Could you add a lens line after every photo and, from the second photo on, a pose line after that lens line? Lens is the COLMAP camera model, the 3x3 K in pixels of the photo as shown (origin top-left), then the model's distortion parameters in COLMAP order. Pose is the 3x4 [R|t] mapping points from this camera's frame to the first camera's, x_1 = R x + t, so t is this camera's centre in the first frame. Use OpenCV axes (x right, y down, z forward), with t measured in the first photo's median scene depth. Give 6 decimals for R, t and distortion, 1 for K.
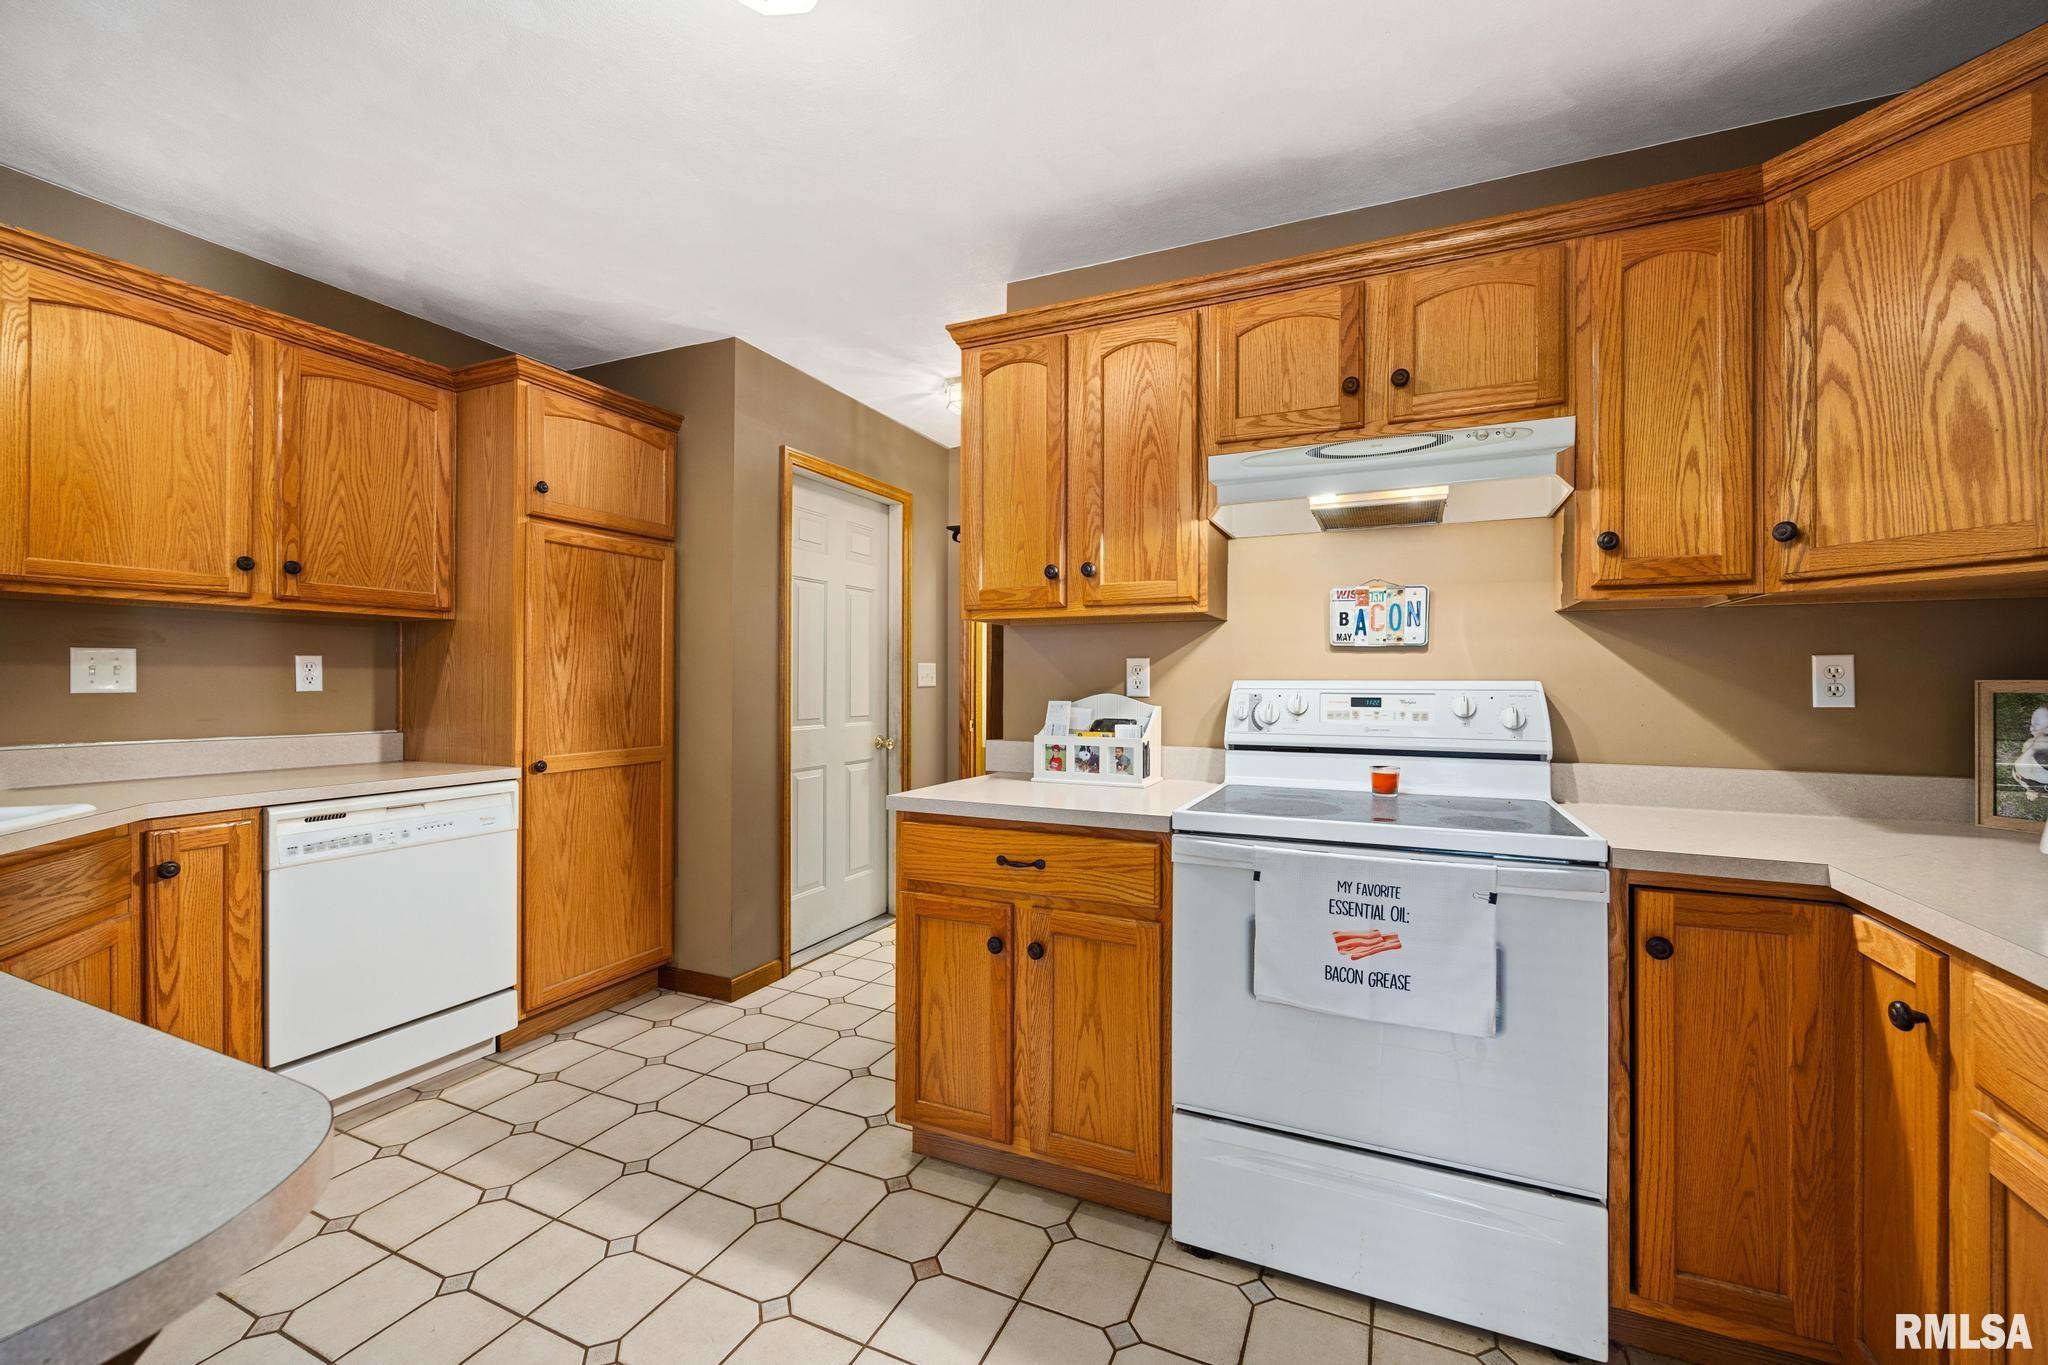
lens RADIAL K [[815.8, 0, 1042.1], [0, 815.8, 680.7], [0, 0, 1]] dist [-0.003176, -0.000370]
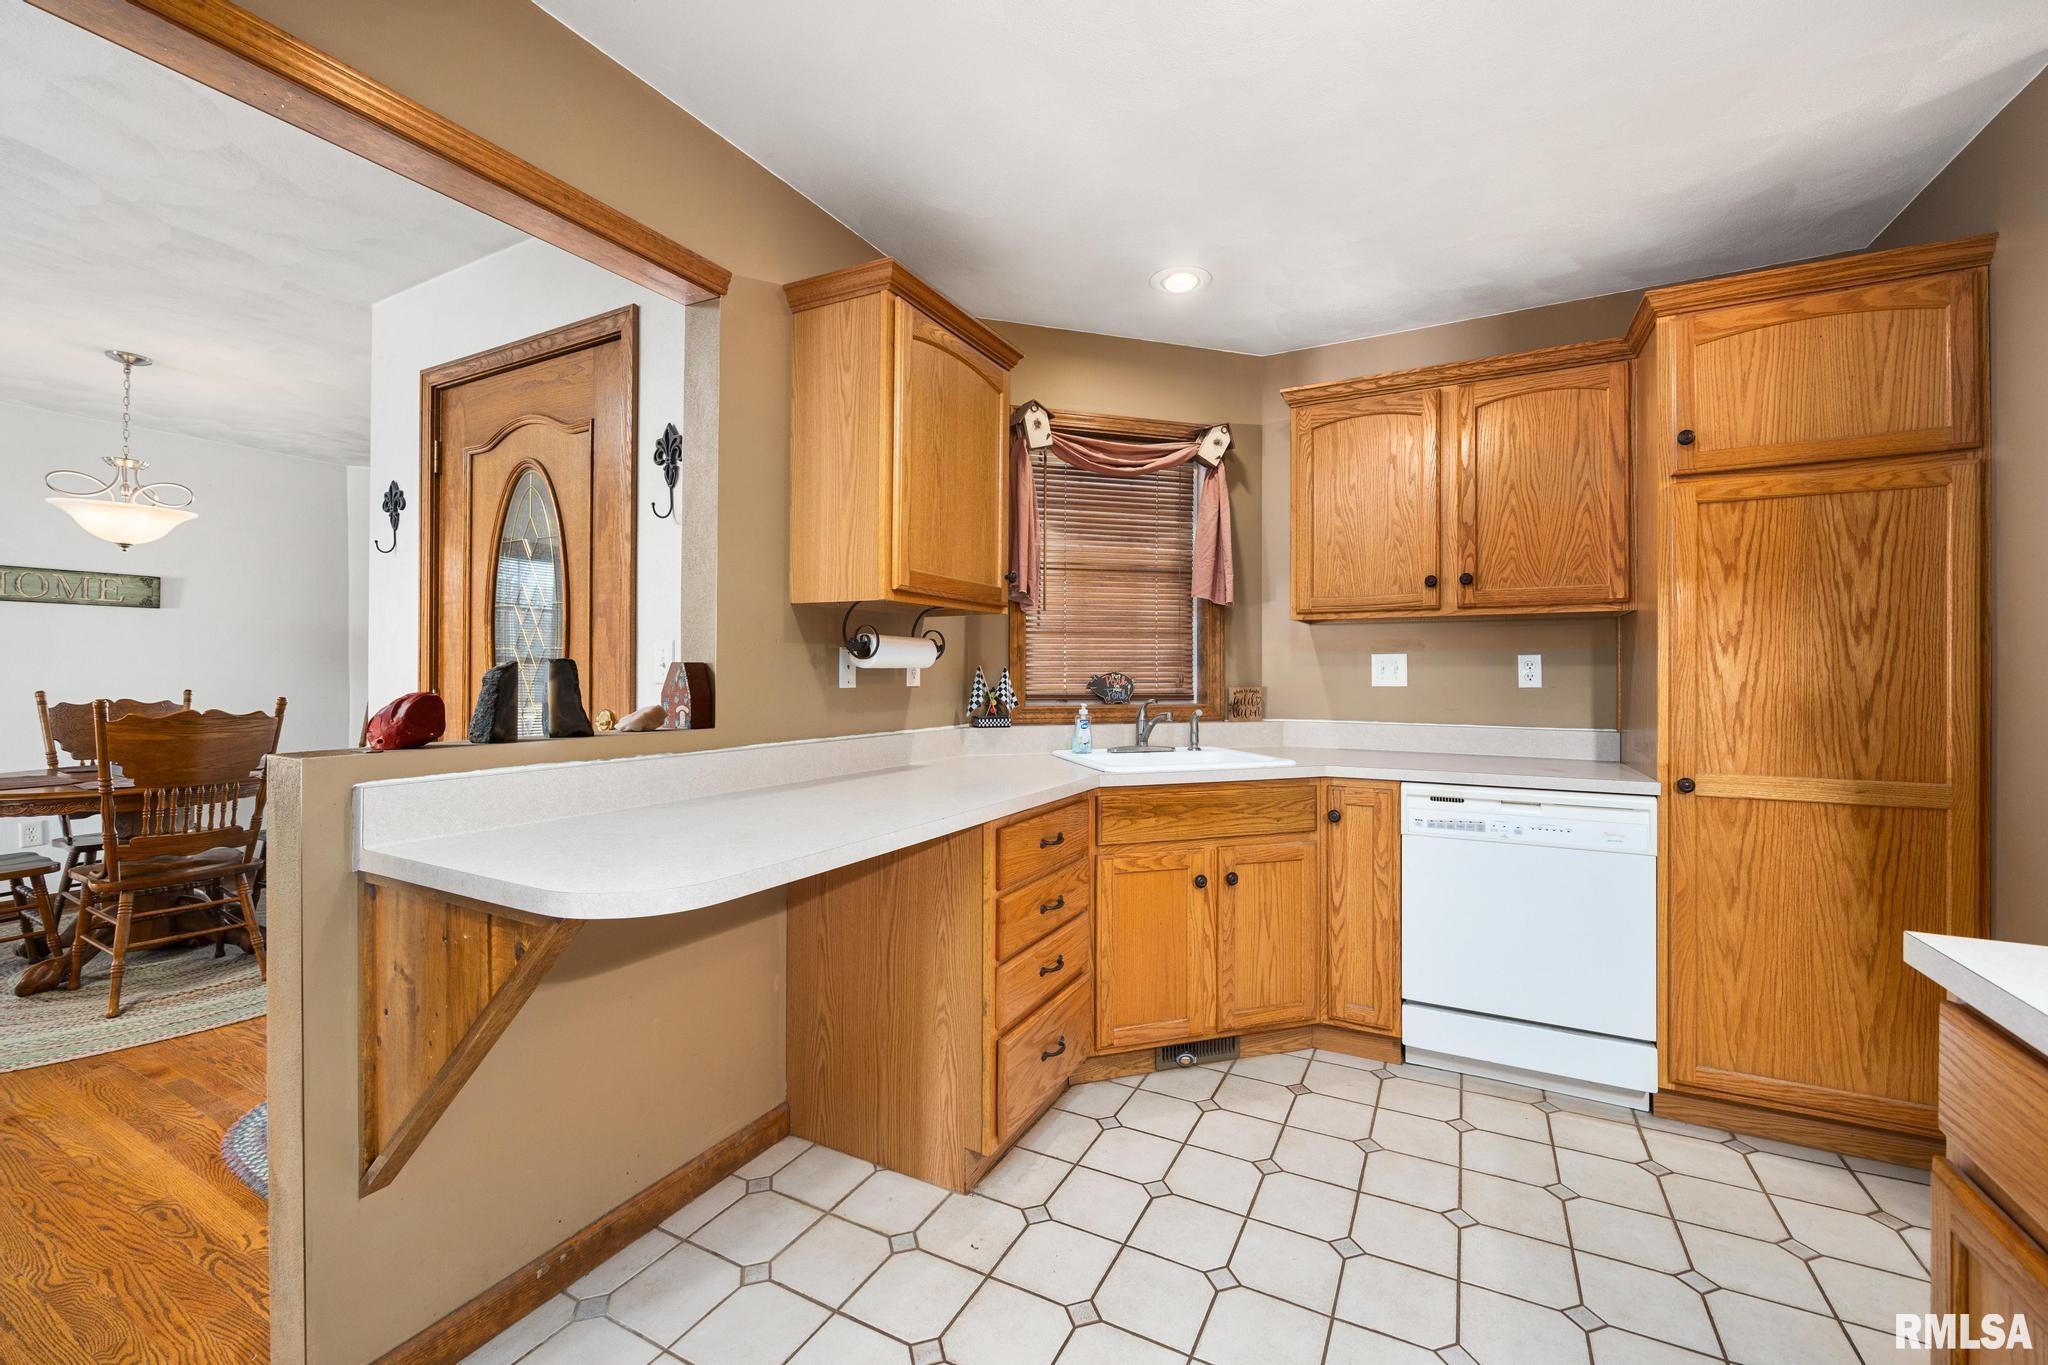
lens RADIAL K [[818.0, 0, 1043.6], [0, 818.0, 671.5], [0, 0, 1]] dist [-0.001642, -0.000097]
pose [[-0.061538, -0.005318, -0.998091, 0.229946], [-0.002512, 0.999983, -0.005173, -0.001311], [0.998102, 0.002189, -0.061550, 0.418331]]
